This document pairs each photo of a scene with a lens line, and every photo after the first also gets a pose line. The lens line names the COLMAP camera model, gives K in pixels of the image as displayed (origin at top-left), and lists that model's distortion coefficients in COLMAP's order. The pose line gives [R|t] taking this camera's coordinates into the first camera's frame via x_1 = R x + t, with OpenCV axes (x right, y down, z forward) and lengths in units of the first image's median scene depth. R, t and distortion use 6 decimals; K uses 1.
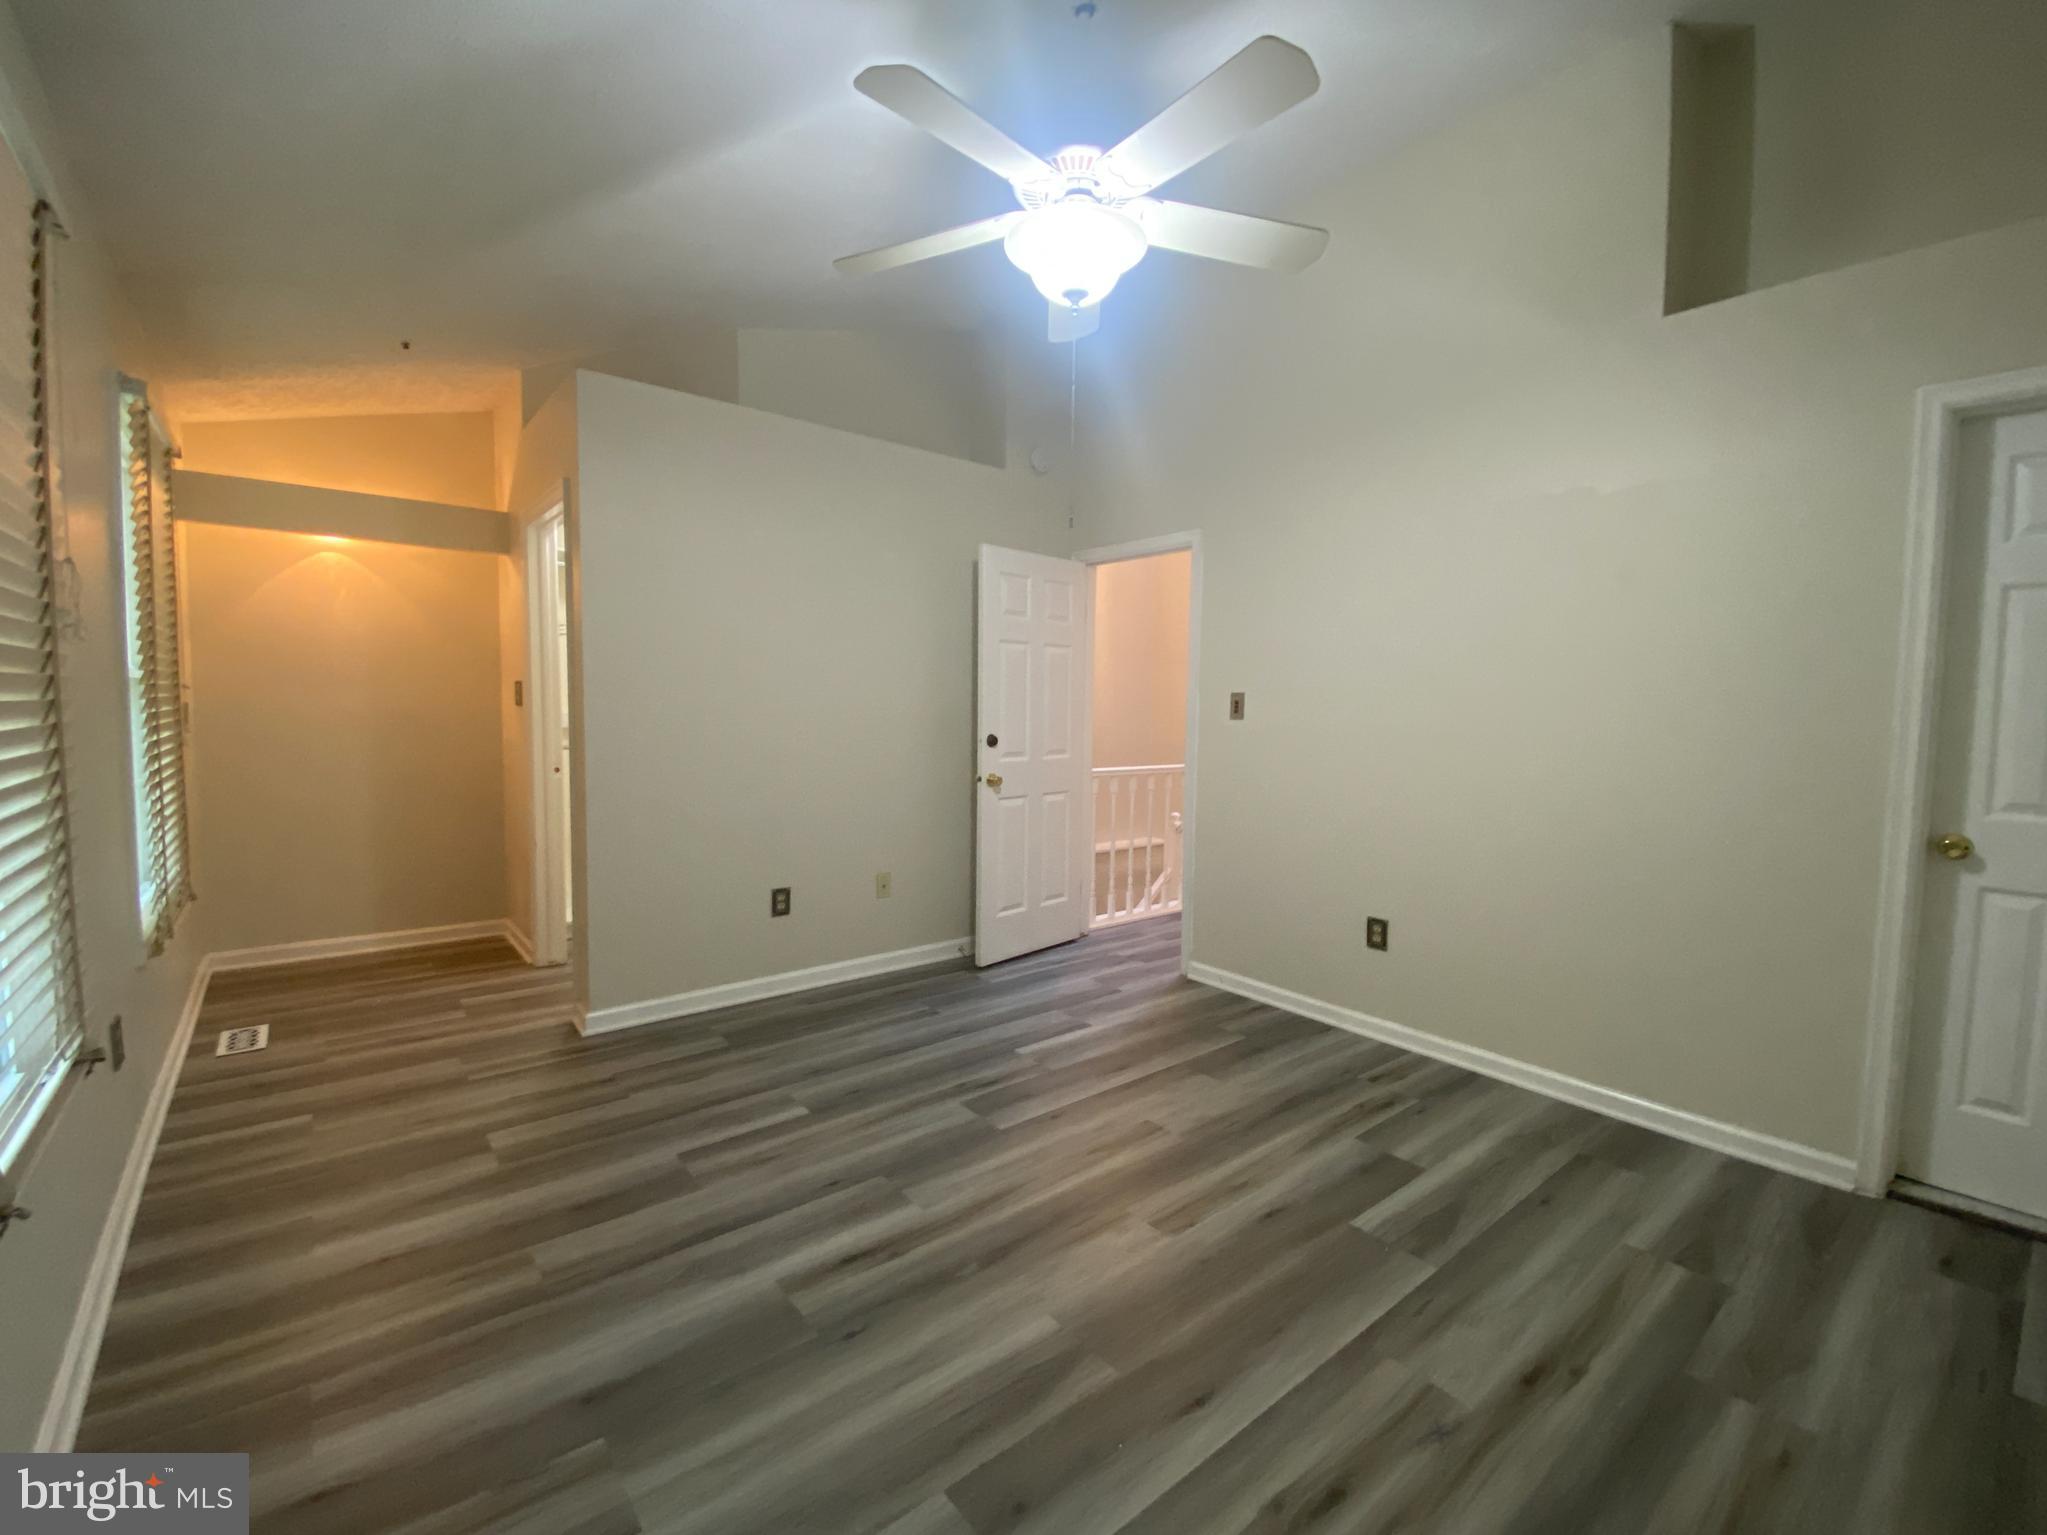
lens RADIAL K [[886.5, 0, 1024.3], [0, 886.5, 757.5], [0, 0, 1]] dist [0.038805, -0.036558]
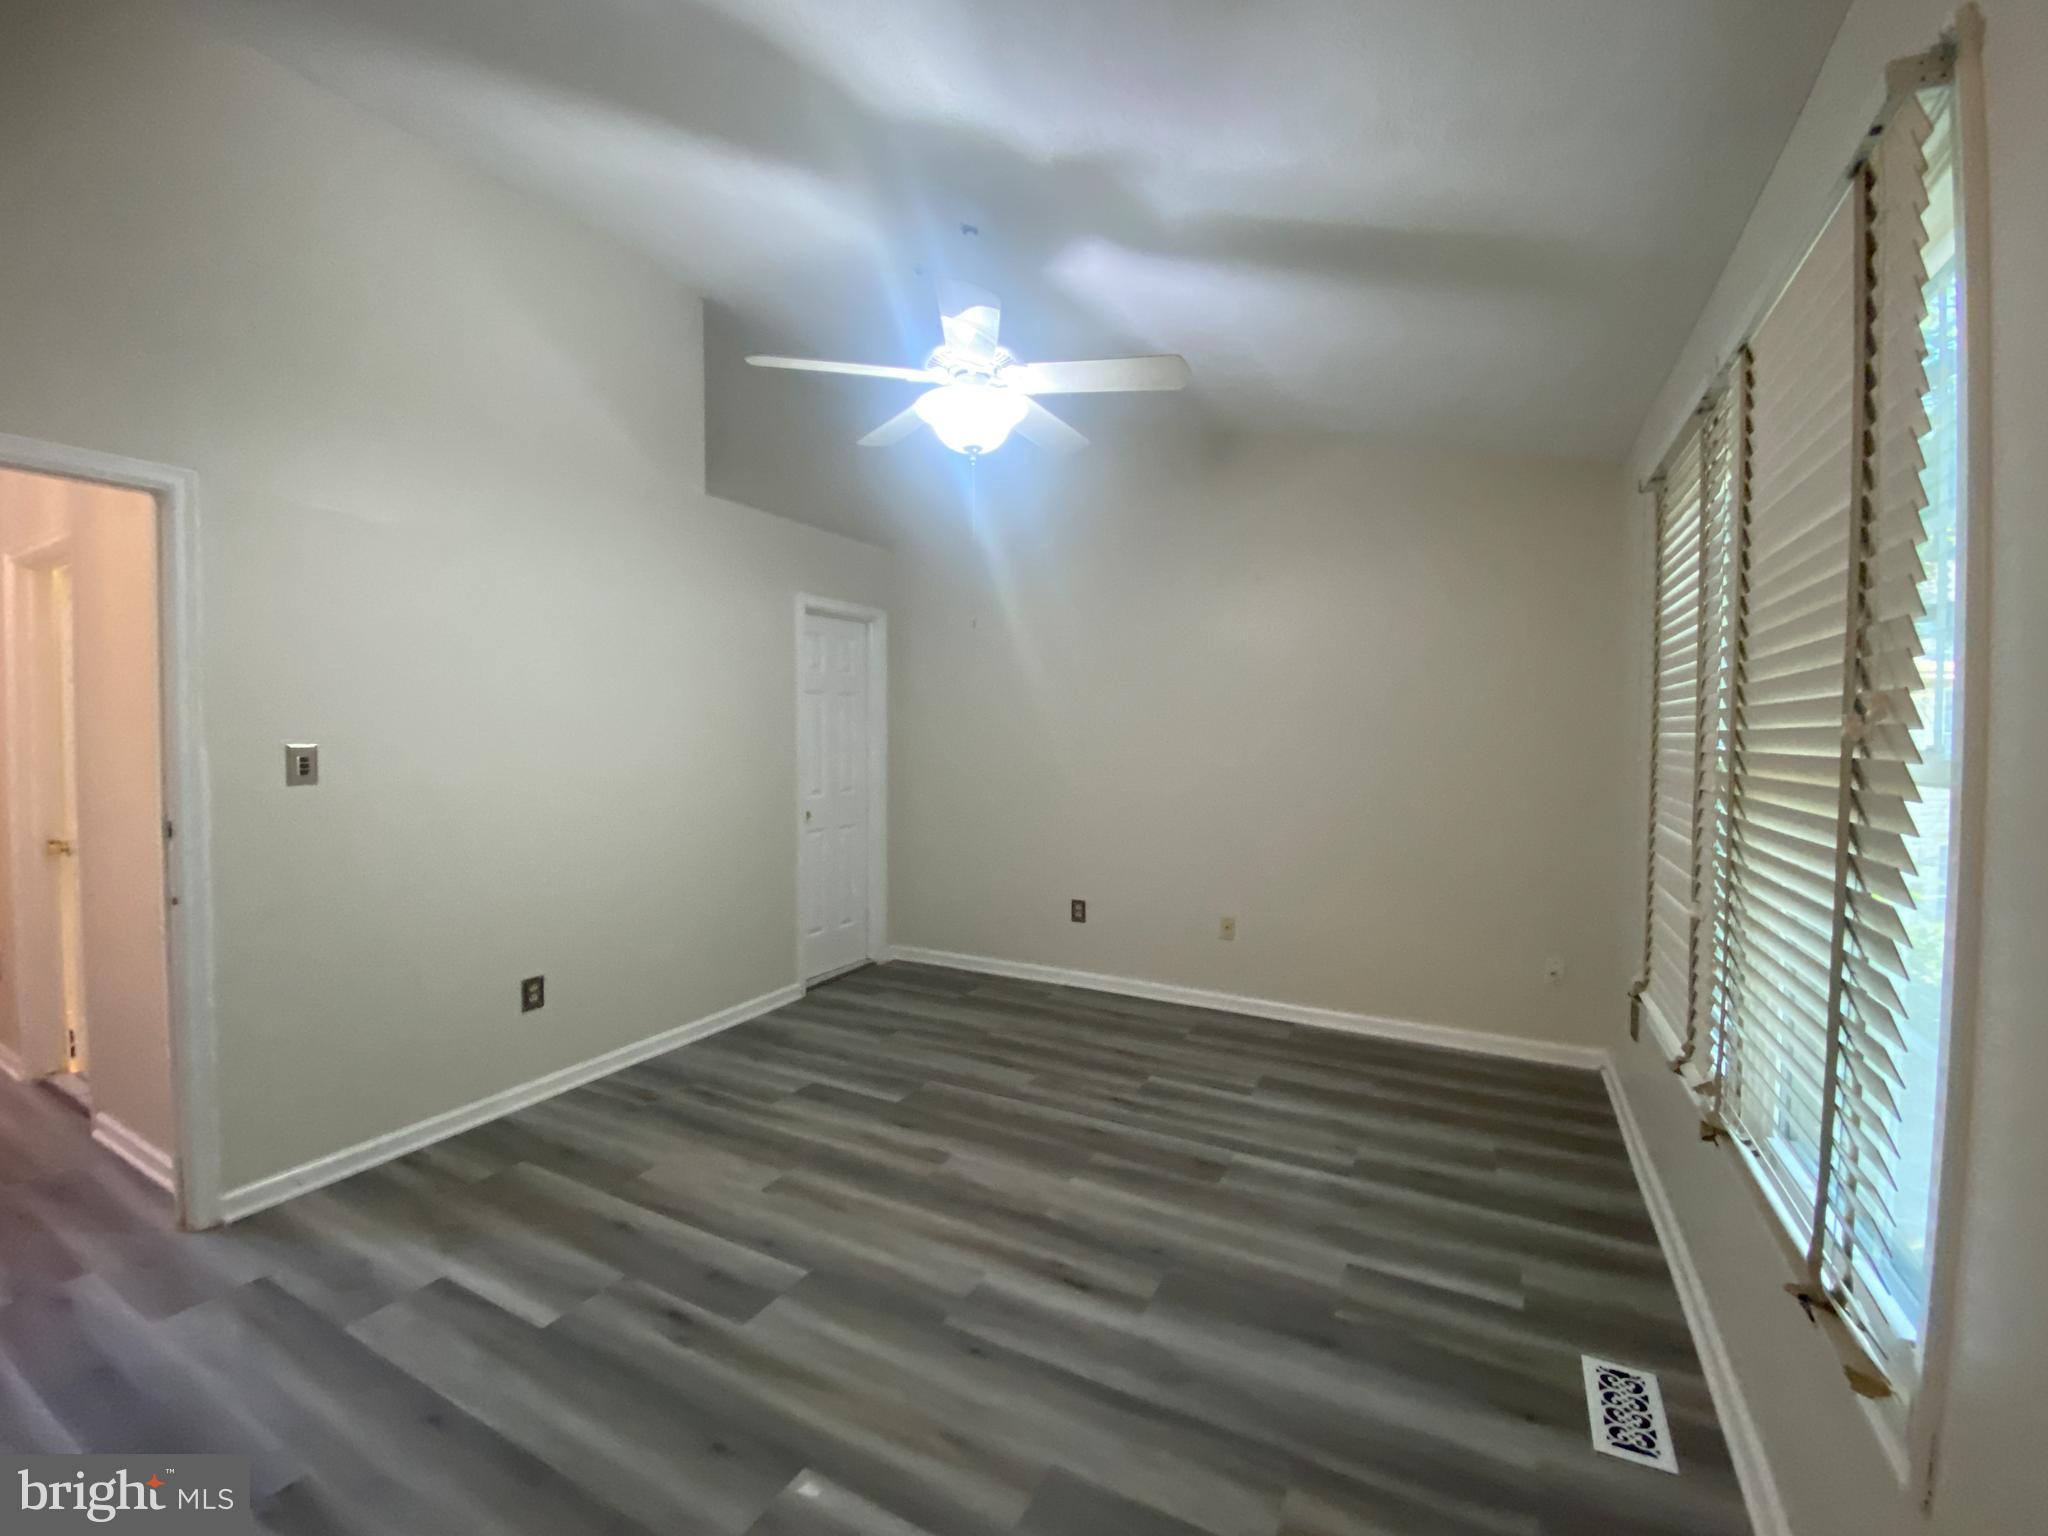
lens RADIAL K [[843.3, 0, 1032.6], [0, 843.3, 757.5], [0, 0, 1]] dist [0.043365, -0.029631]
pose [[-0.397418, -0.039568, 0.916784, -0.688474], [0.048663, 0.996755, 0.064114, -0.094372], [-0.916346, 0.070093, -0.394203, 0.891239]]
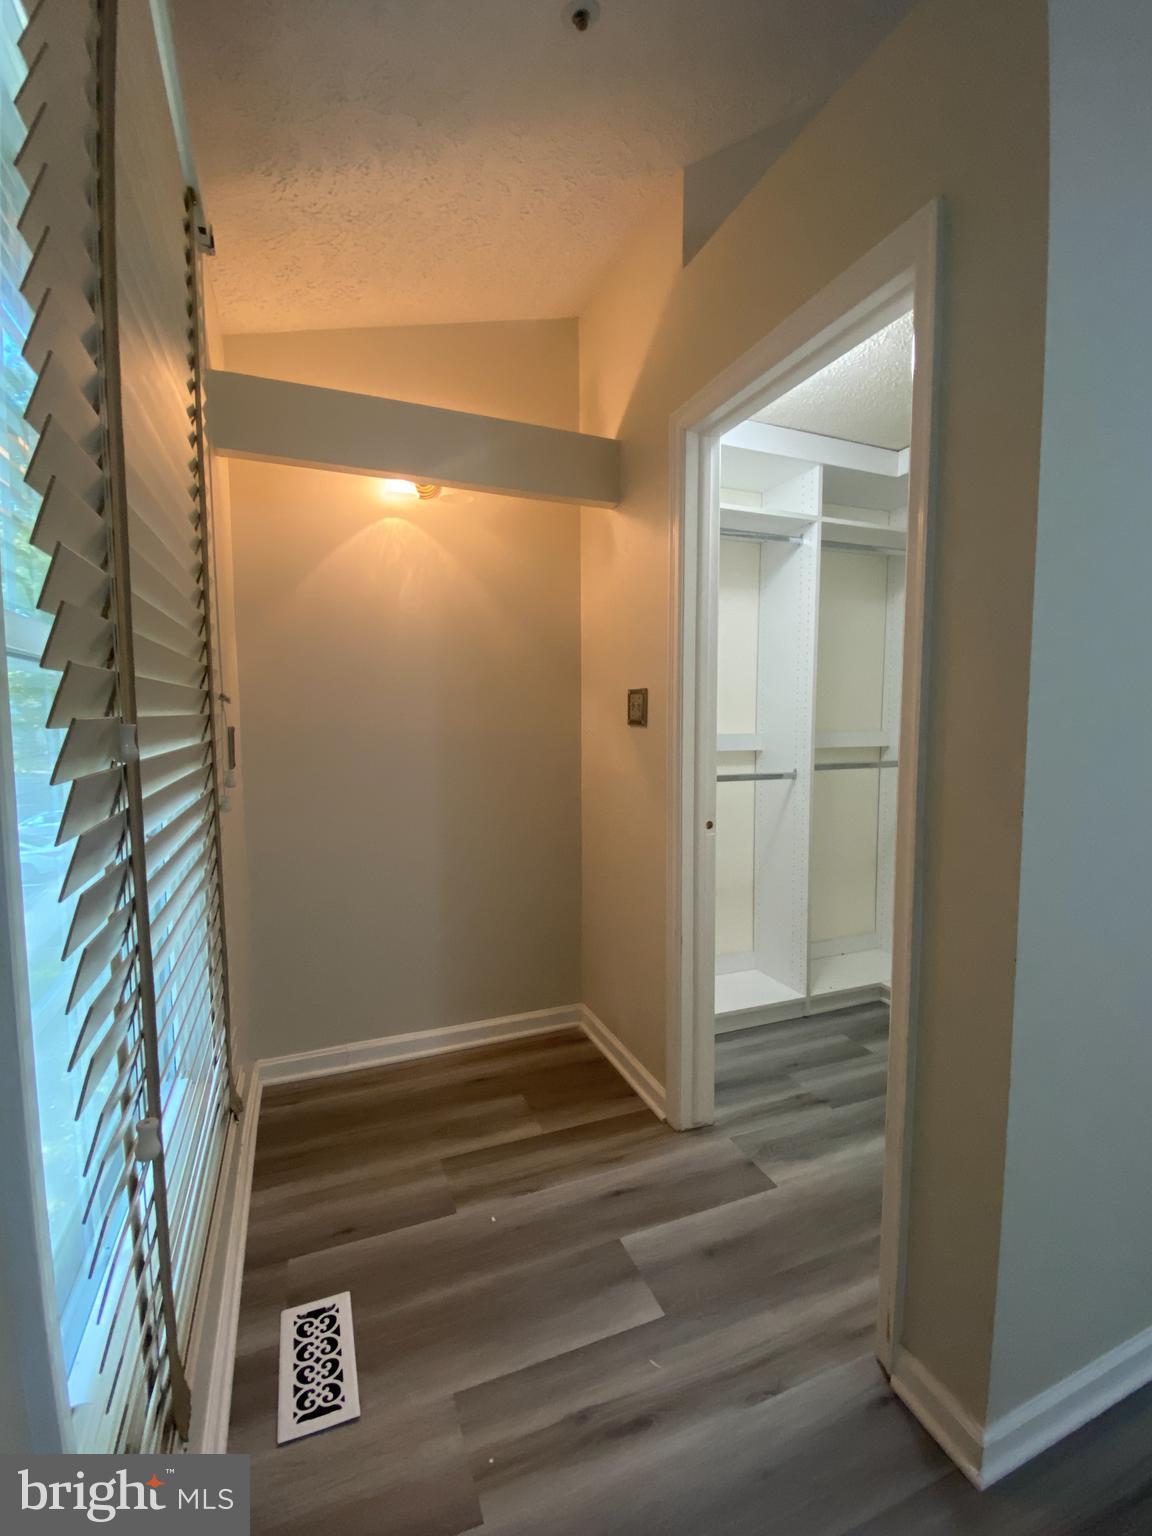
lens RADIAL K [[665.2, 0, 568.0], [0, 665.2, 766.8], [0, 0, 1]] dist [0.038805, -0.036558]
pose [[0.955309, 0.010844, -0.295409, -0.613278], [-0.005566, 0.999810, 0.018702, -0.045911], [0.295556, -0.016222, 0.955188, 0.662518]]
